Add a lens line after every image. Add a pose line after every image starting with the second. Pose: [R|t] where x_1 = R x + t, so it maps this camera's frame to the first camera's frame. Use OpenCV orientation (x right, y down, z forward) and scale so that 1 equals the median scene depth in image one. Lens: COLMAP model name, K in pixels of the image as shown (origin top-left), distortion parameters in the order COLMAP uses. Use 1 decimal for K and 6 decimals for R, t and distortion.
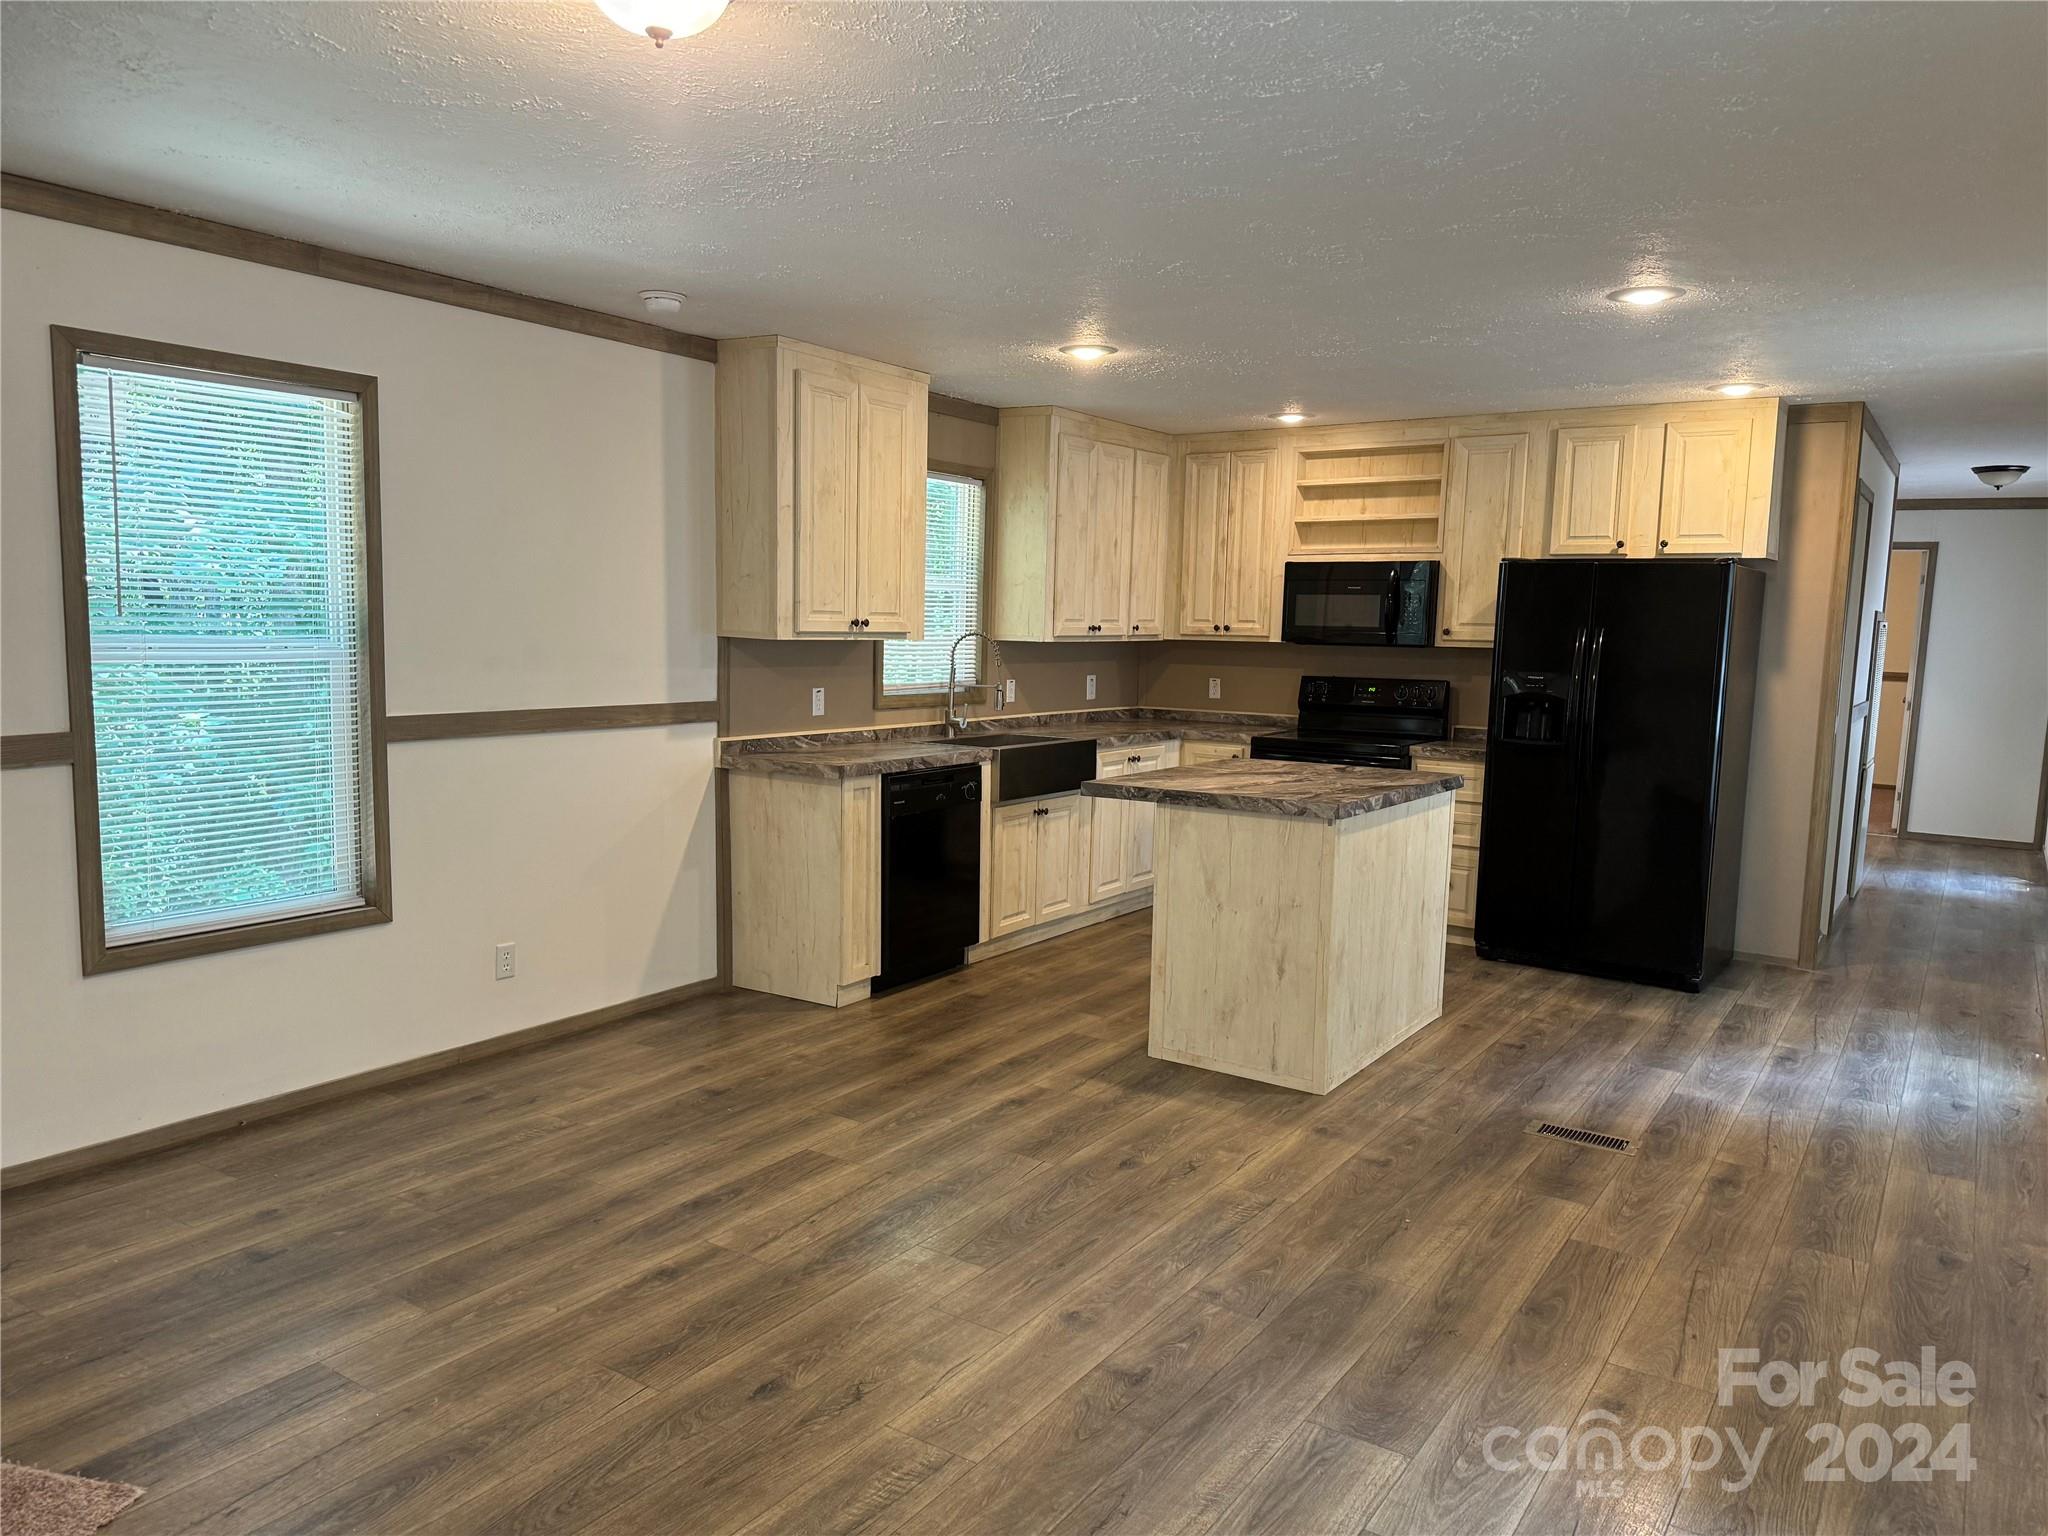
lens RADIAL K [[1421.5, 0, 1024.0], [0, 1421.5, 768.0], [0, 0, 1]] dist [0.161917, -0.289713]
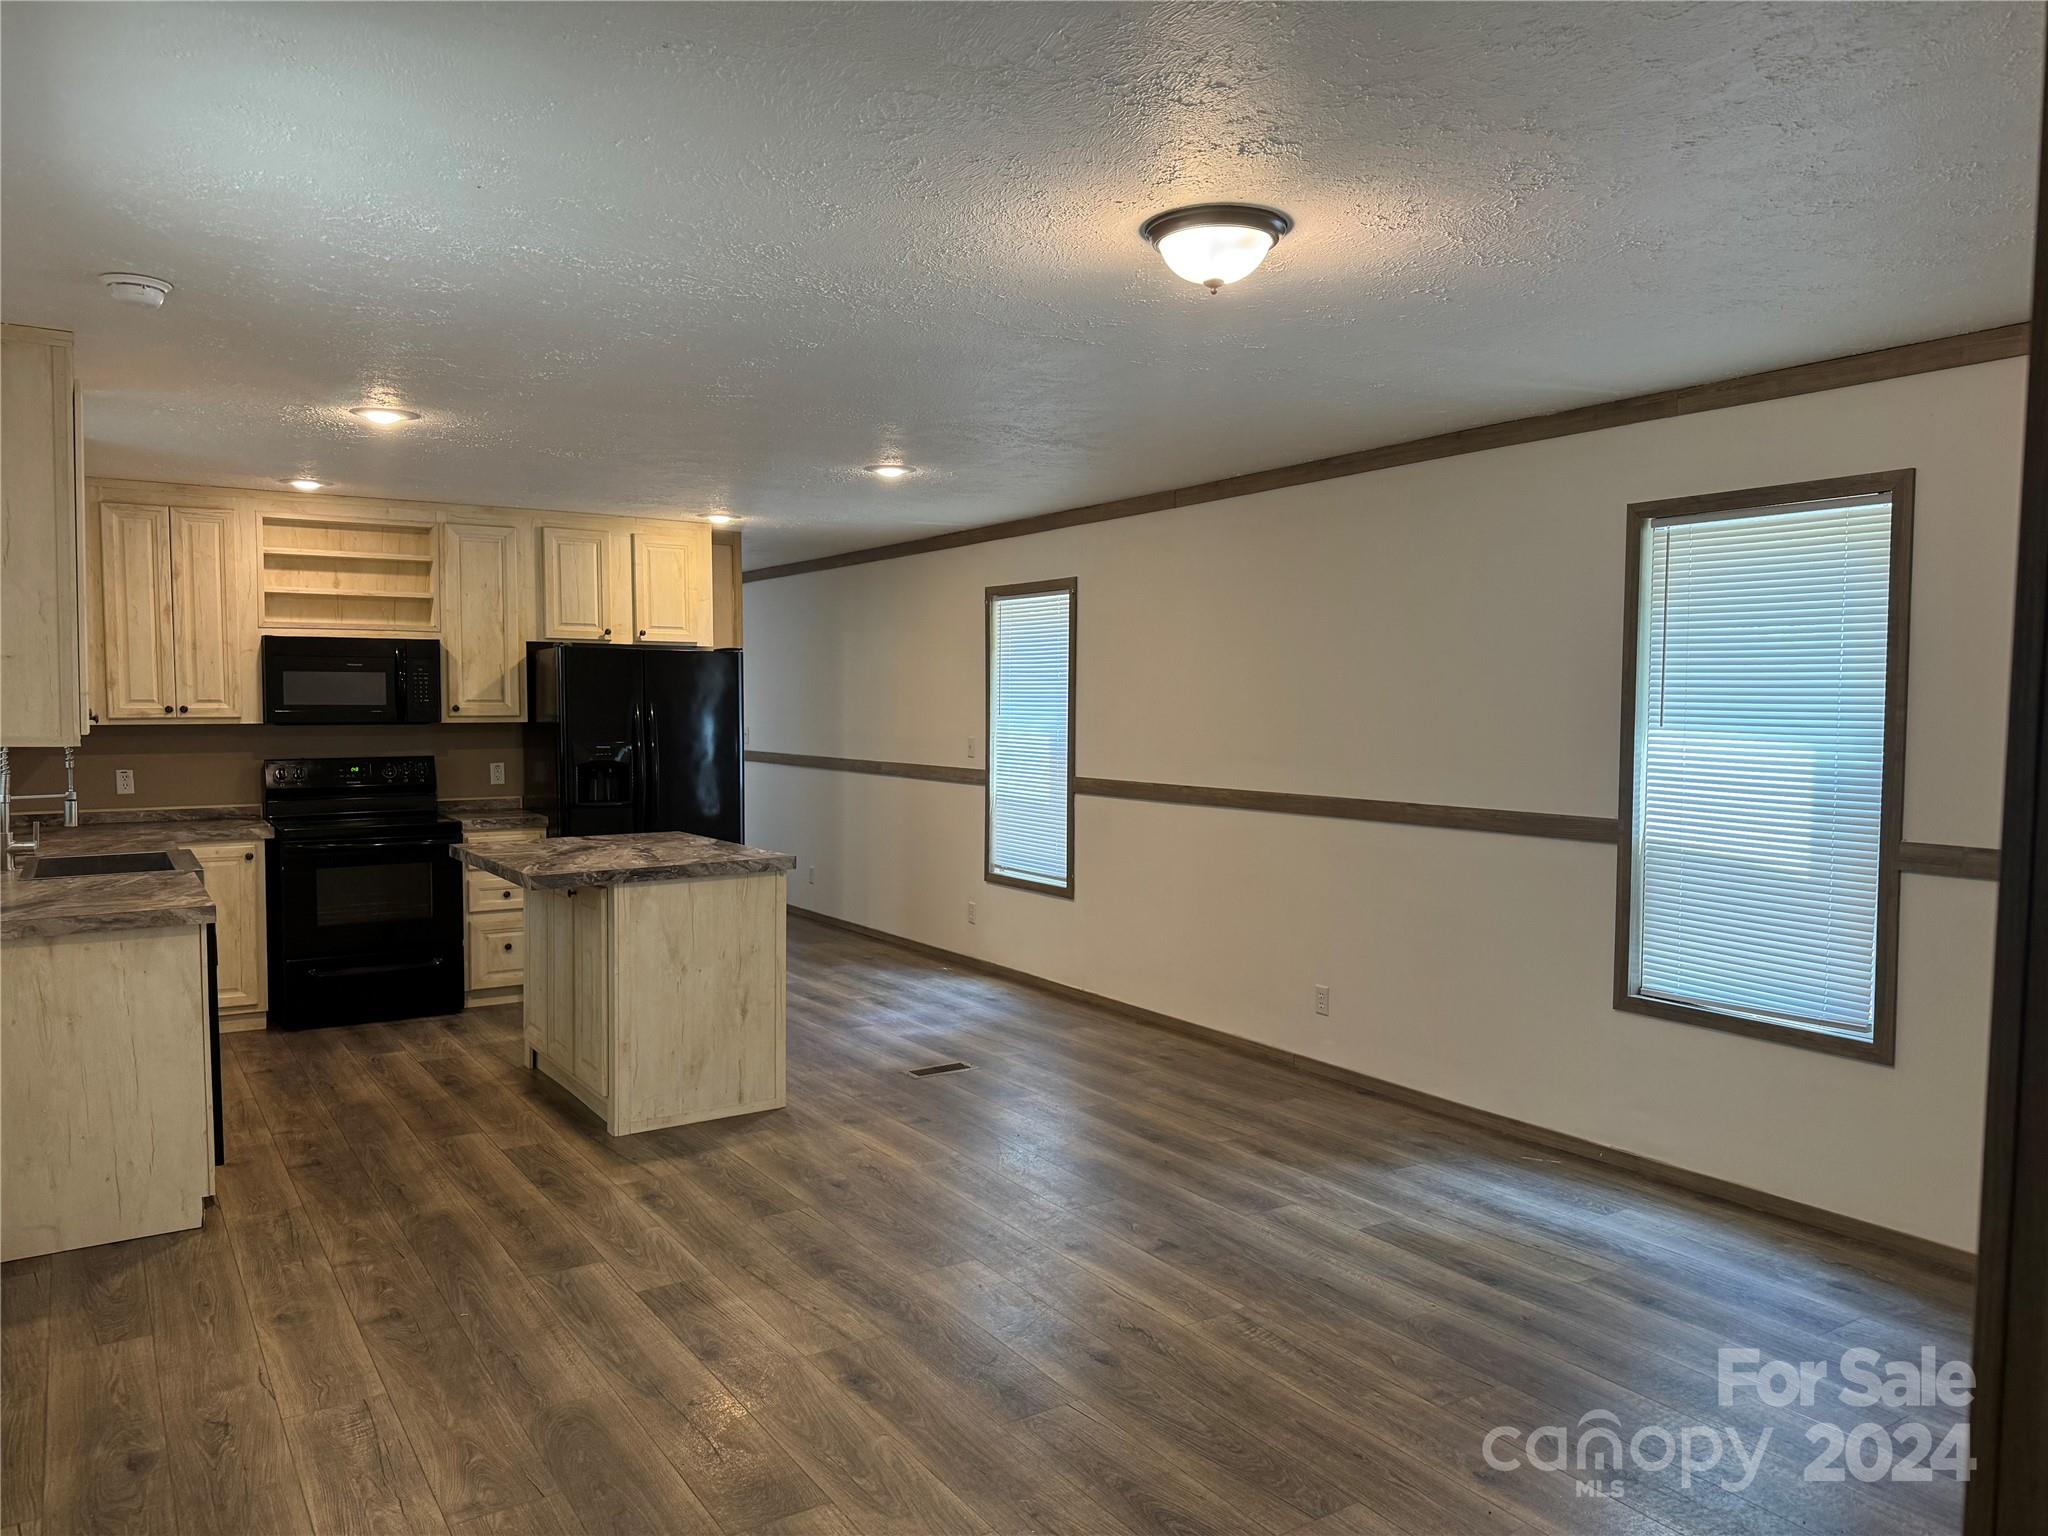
lens RADIAL K [[1421.5, 0, 1024.0], [0, 1421.5, 768.0], [0, 0, 1]] dist [0.161917, -0.289713]
pose [[0.391725, -0.067525, 0.917601, -0.541417], [0.103849, 0.994175, 0.028827, -0.042520], [-0.914203, 0.084000, 0.396455, 0.233735]]
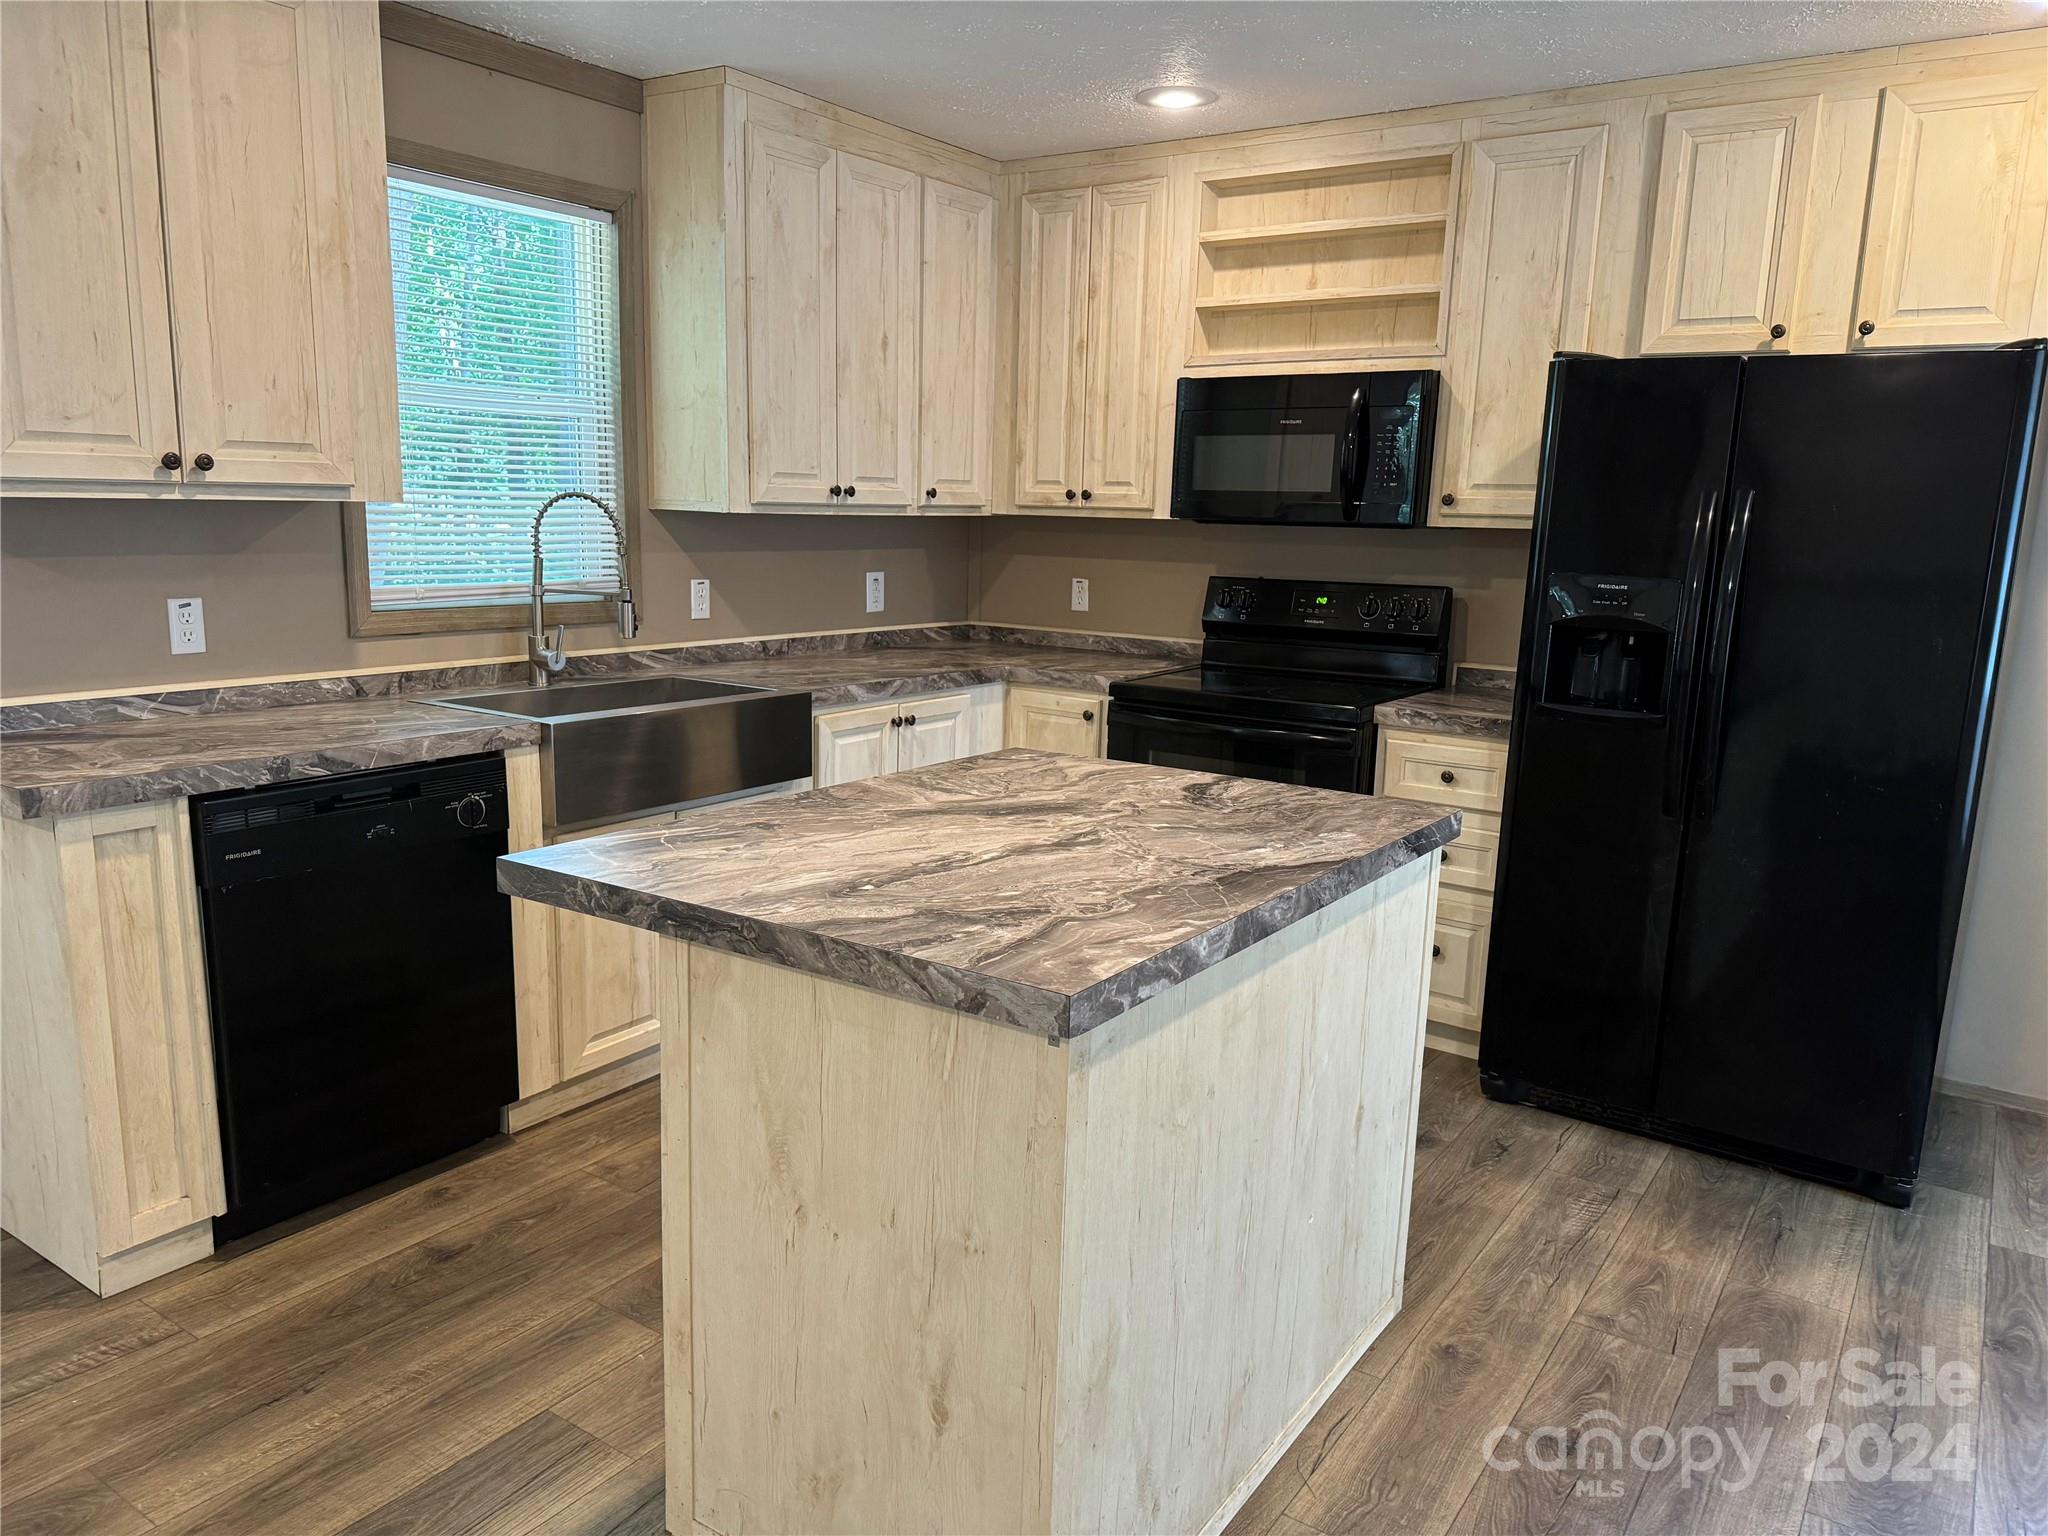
lens RADIAL K [[1439.6, 0, 1020.1], [0, 1439.6, 776.9], [0, 0, 1]] dist [0.069397, -0.099561]
pose [[0.999908, 0.006970, -0.011615, 0.143721], [-0.005982, 0.996531, 0.083007, -0.035369], [0.012153, -0.082930, 0.996481, 0.457138]]
